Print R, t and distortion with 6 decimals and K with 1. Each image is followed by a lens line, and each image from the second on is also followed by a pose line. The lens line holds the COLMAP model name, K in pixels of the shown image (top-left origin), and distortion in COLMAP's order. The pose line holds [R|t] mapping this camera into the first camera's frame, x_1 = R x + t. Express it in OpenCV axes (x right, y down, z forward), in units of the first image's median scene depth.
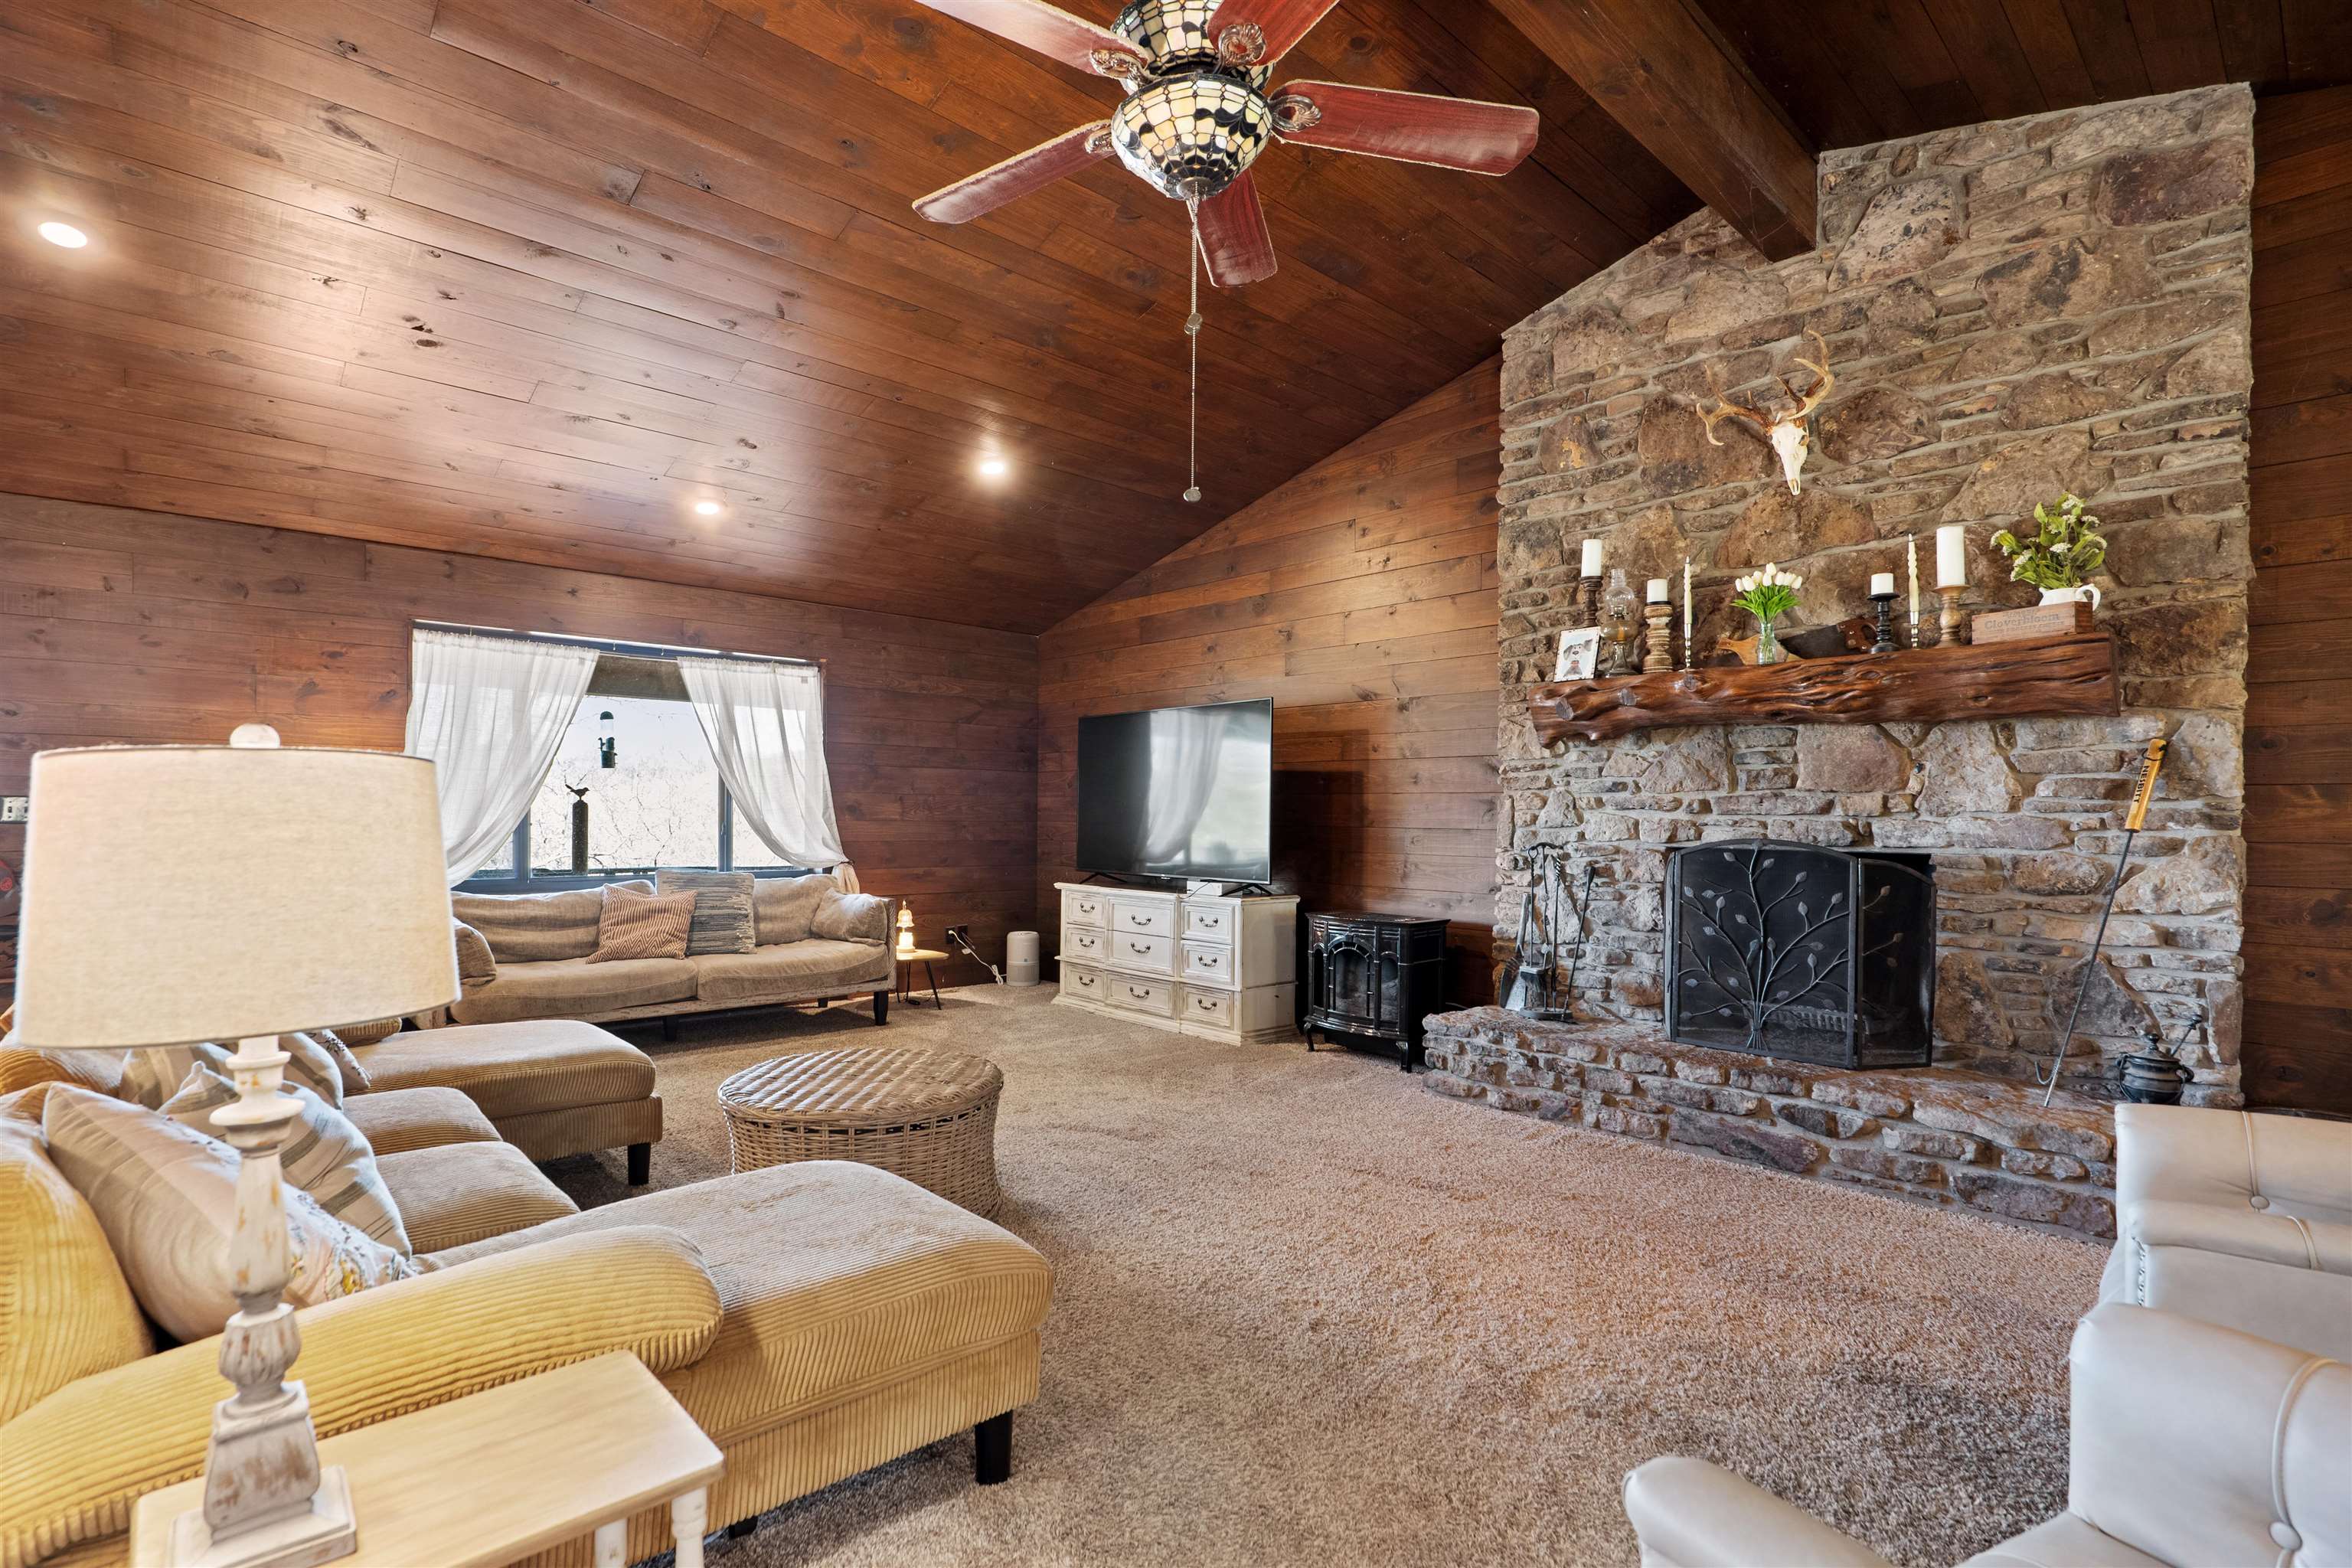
lens RADIAL K [[1113.3, 0, 1187.6], [0, 1113.3, 811.3], [0, 0, 1]] dist [-0.013189, 0.001264]
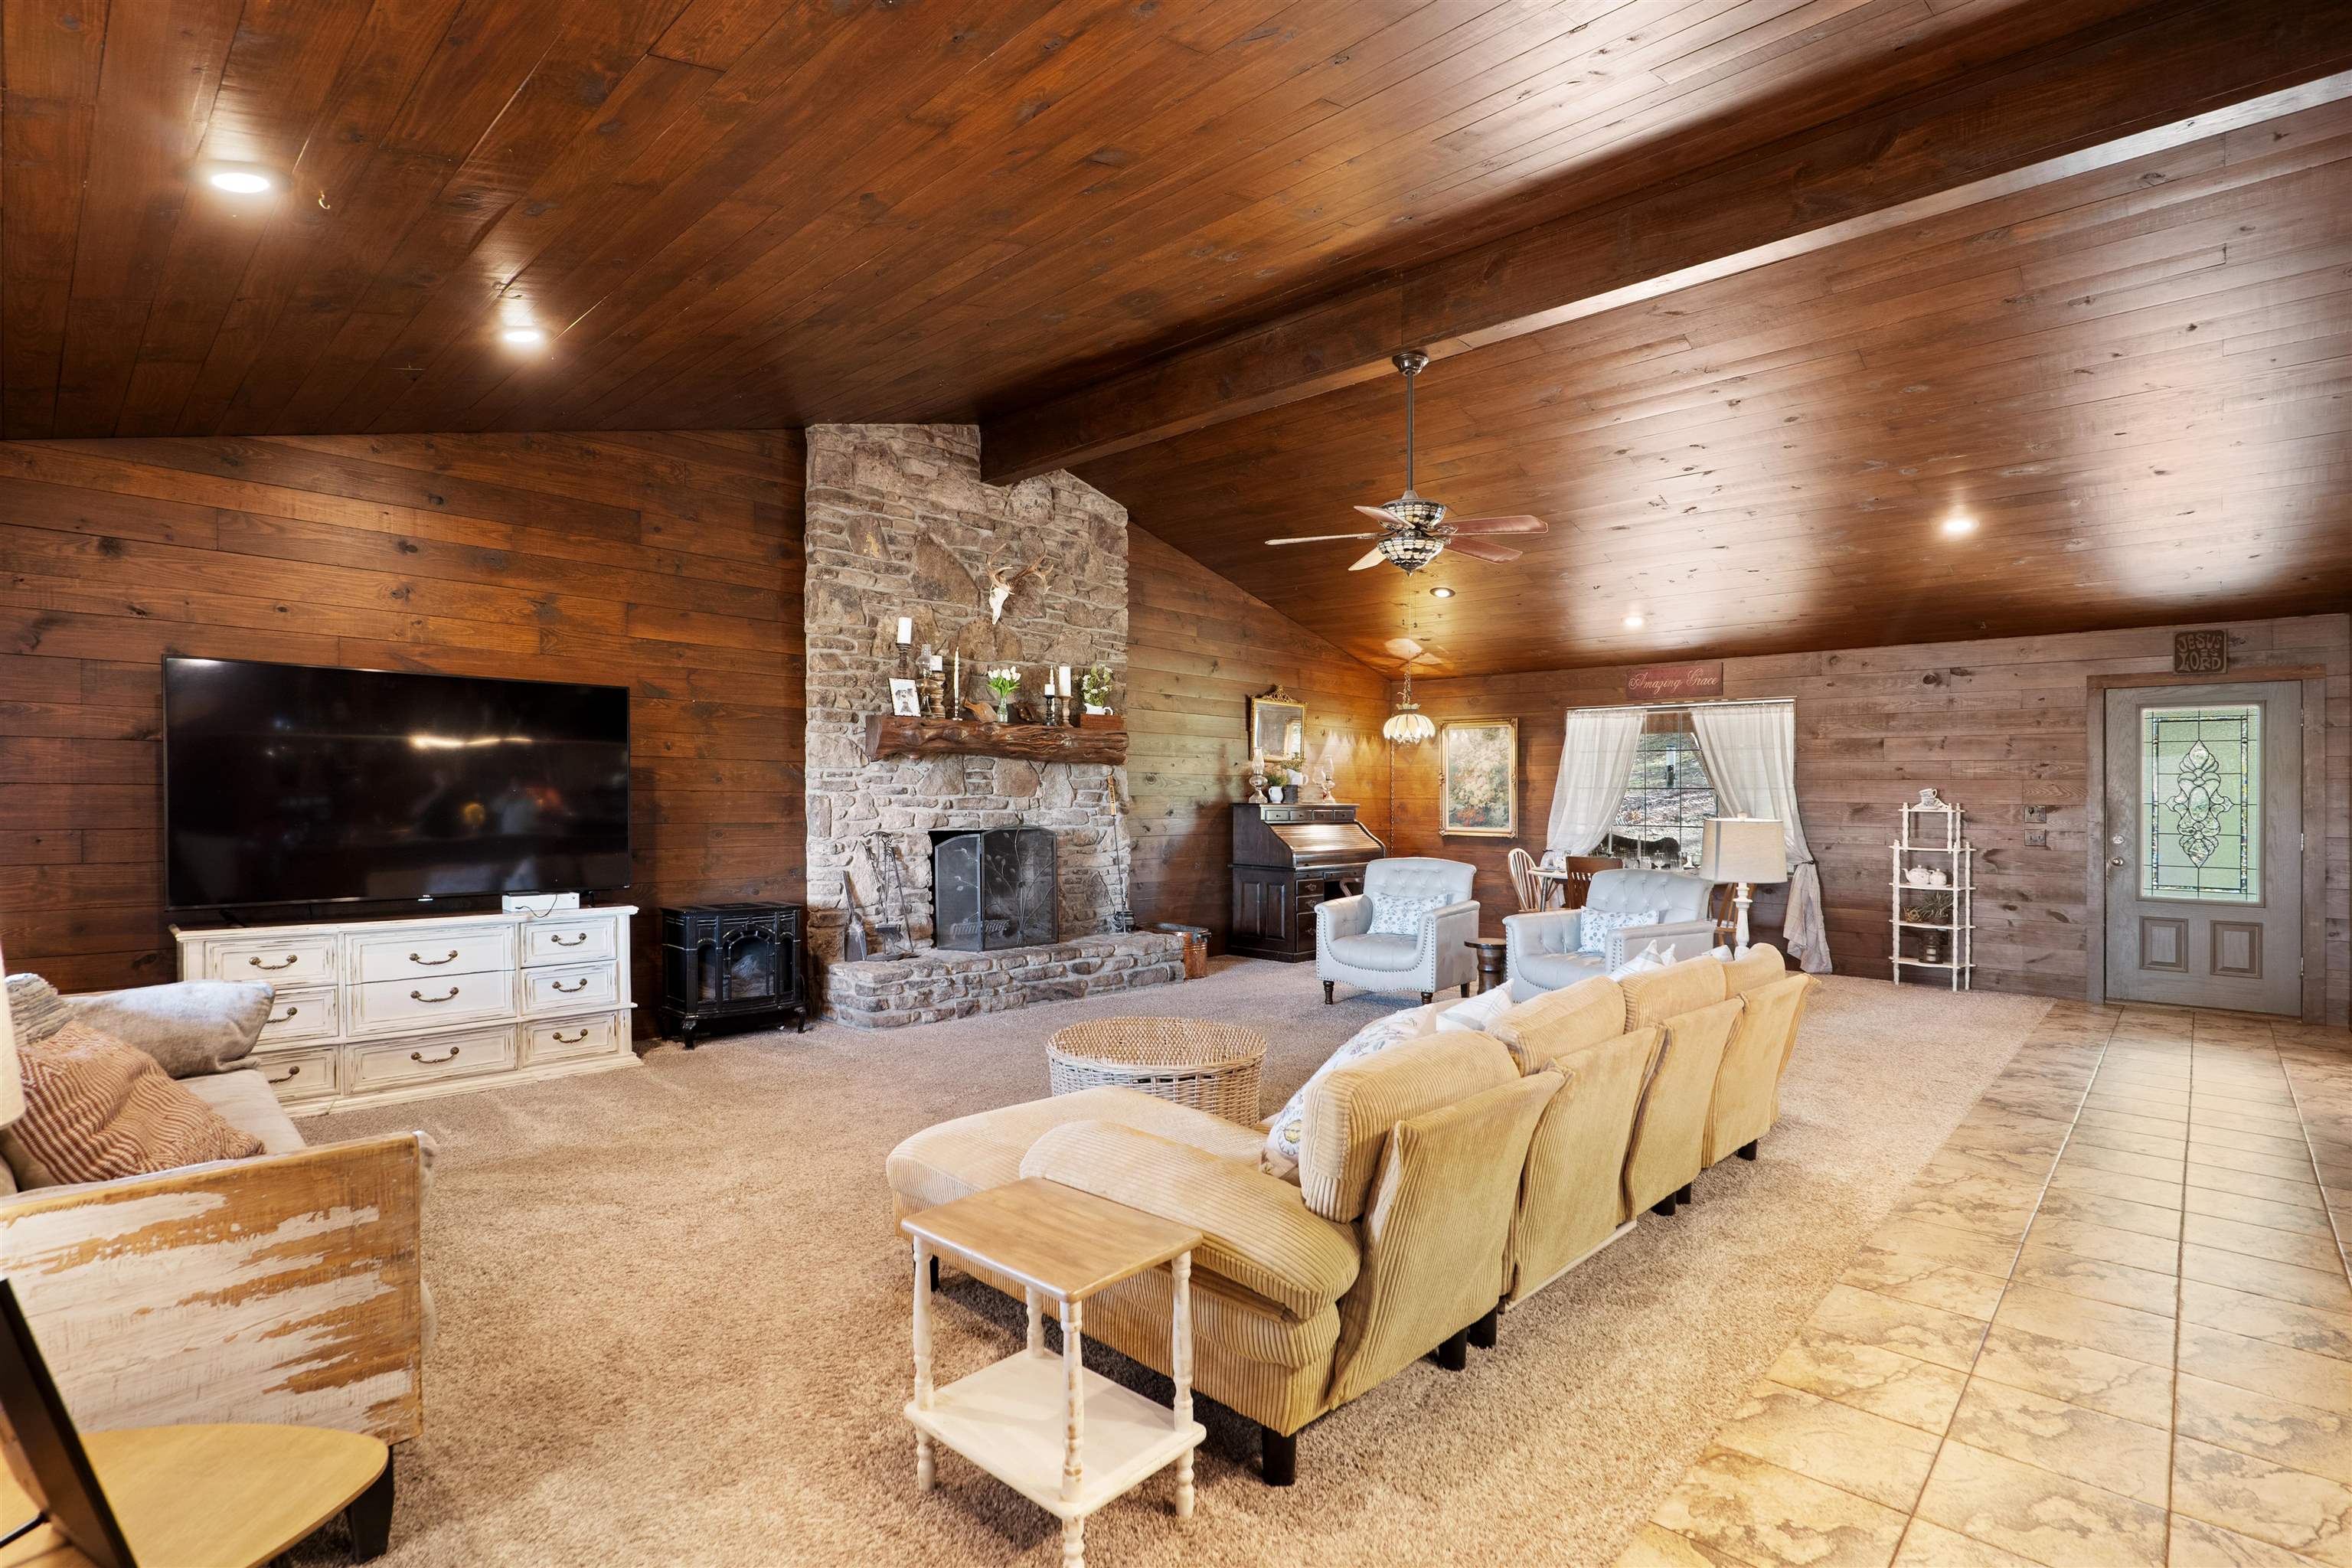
lens RADIAL K [[1113.3, 0, 1177.0], [0, 1113.3, 768.0], [0, 0, 1]] dist [-0.013189, 0.001264]
pose [[-0.054797, 0.021417, 0.998268, -1.072753], [-0.009452, 0.999714, -0.021967, -0.023274], [-0.998453, -0.010639, -0.054579, 0.724857]]
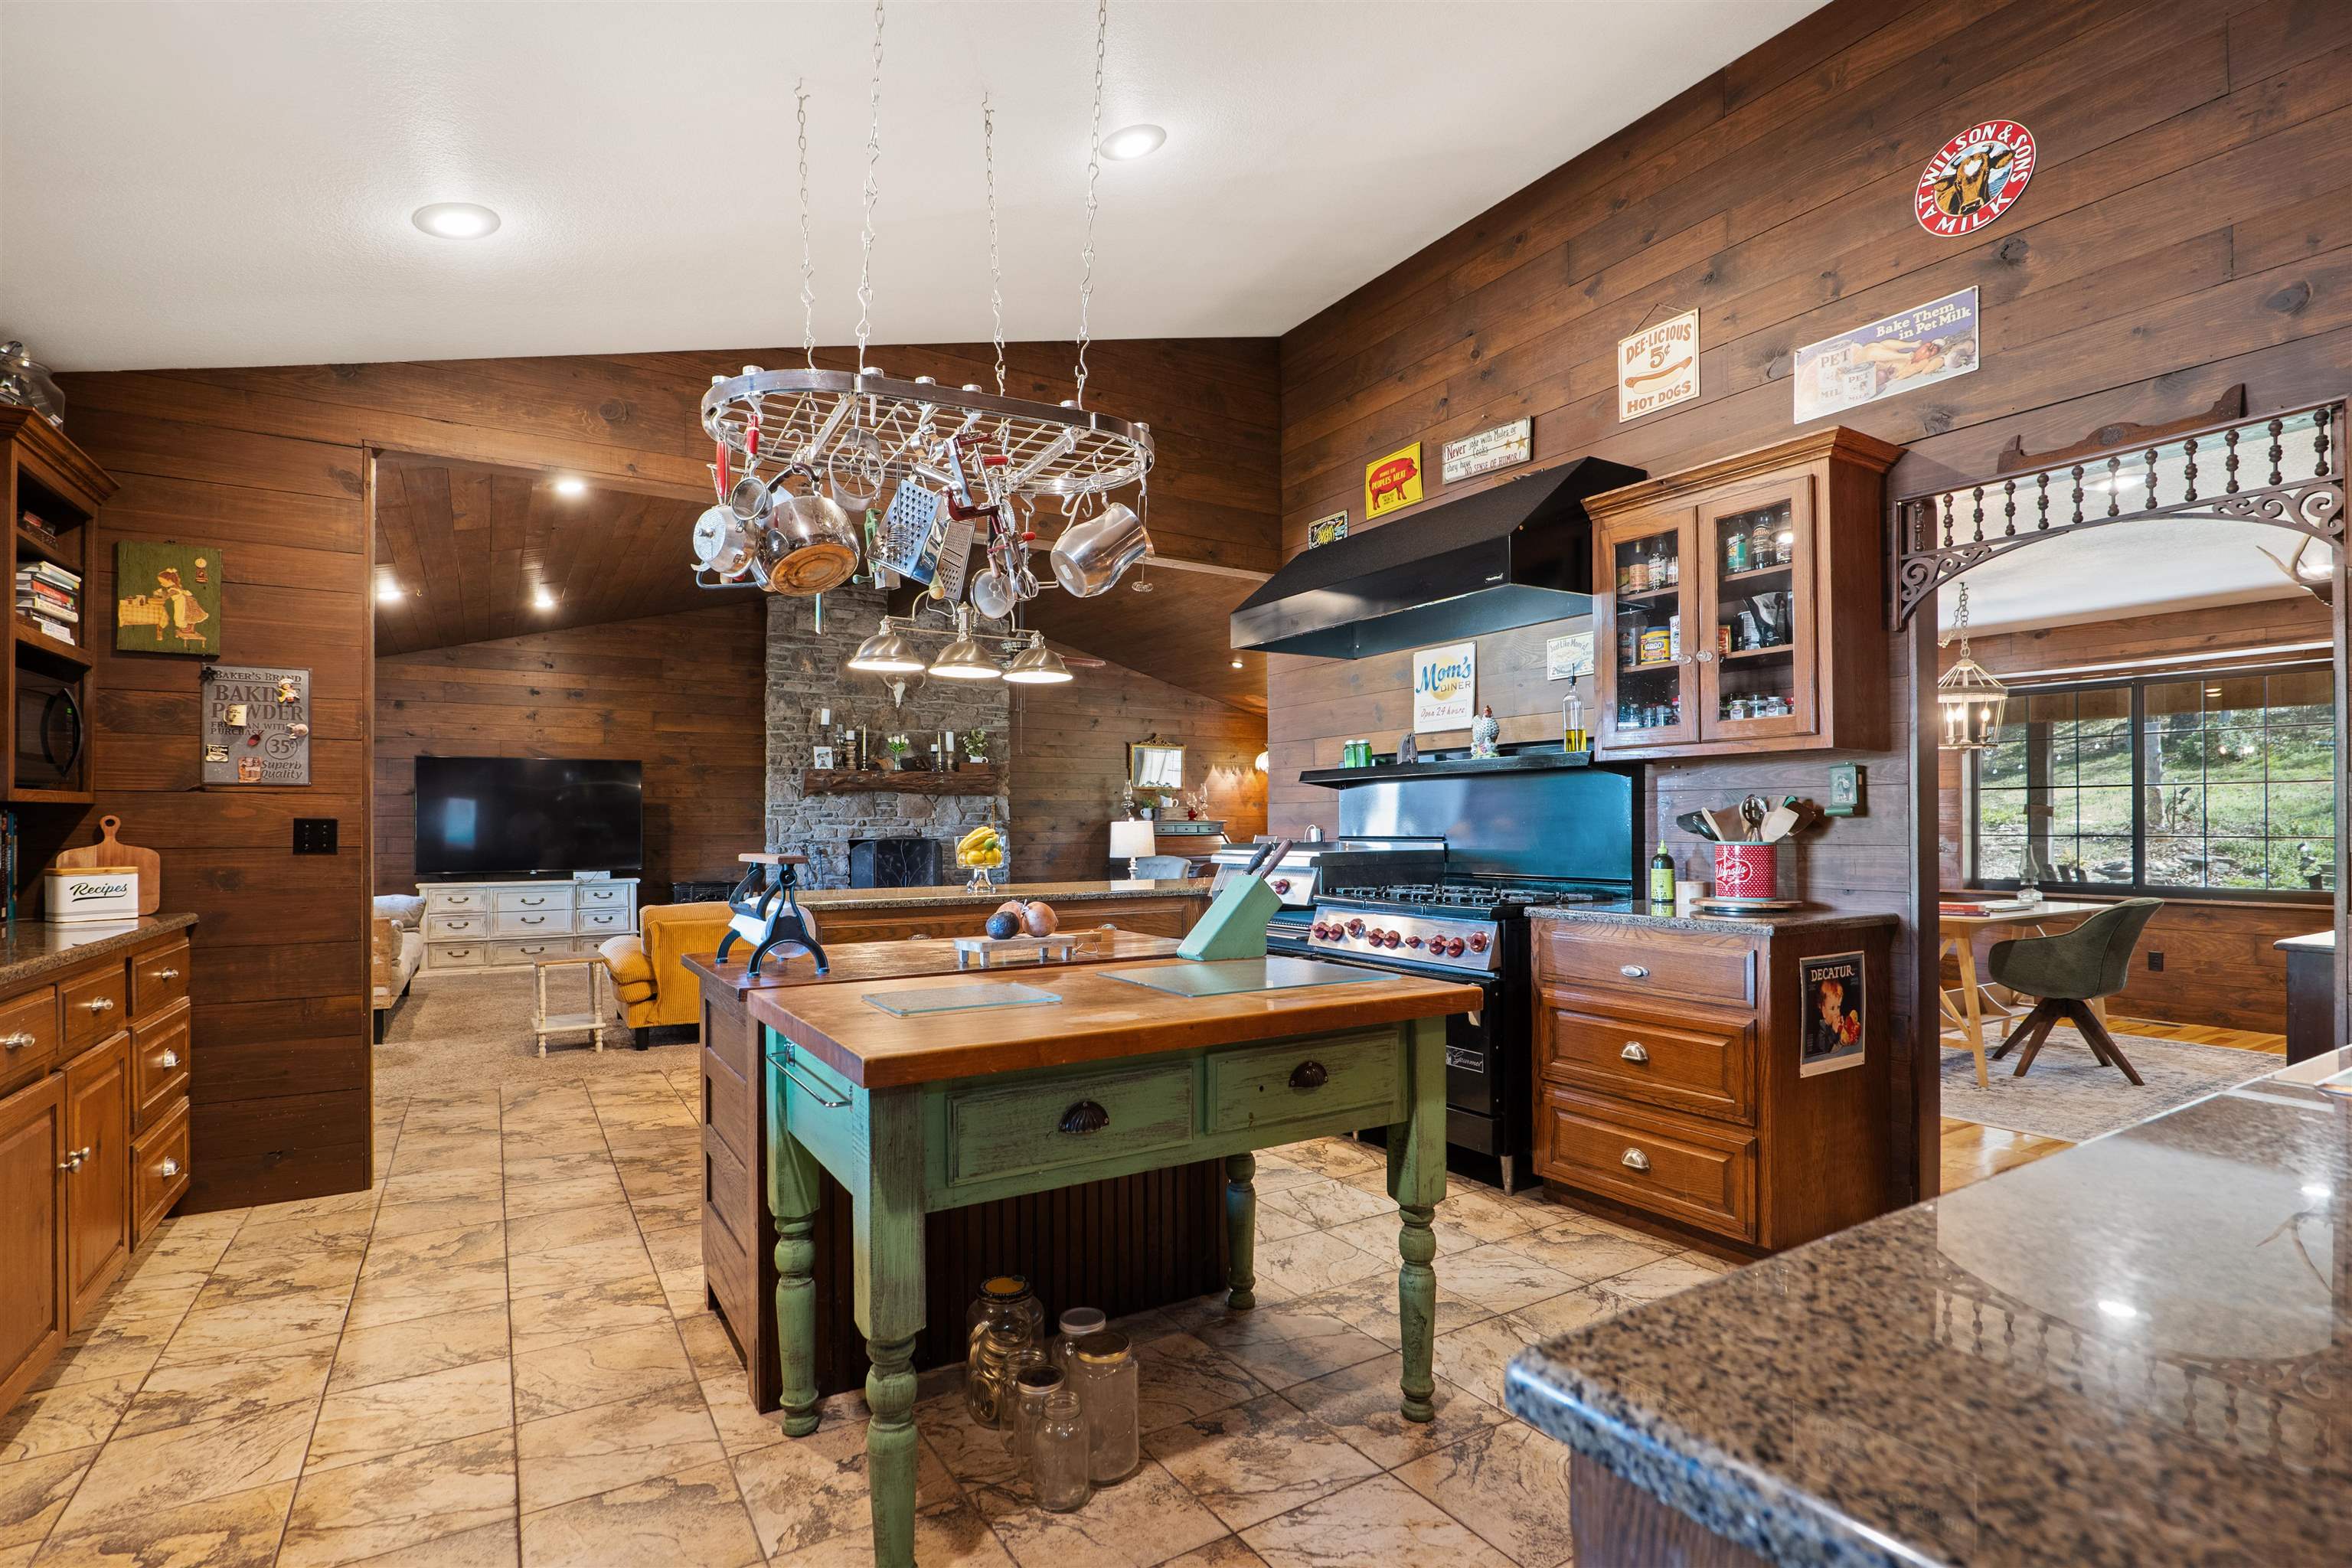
lens RADIAL K [[1113.3, 0, 1179.3], [0, 1113.3, 764.0], [0, 0, 1]] dist [-0.013189, 0.001264]
pose [[0.211334, 0.038943, 0.976638, -1.743919], [0.000186, 0.999204, -0.039883, -0.035683], [-0.977414, 0.008610, 0.211159, -0.215075]]
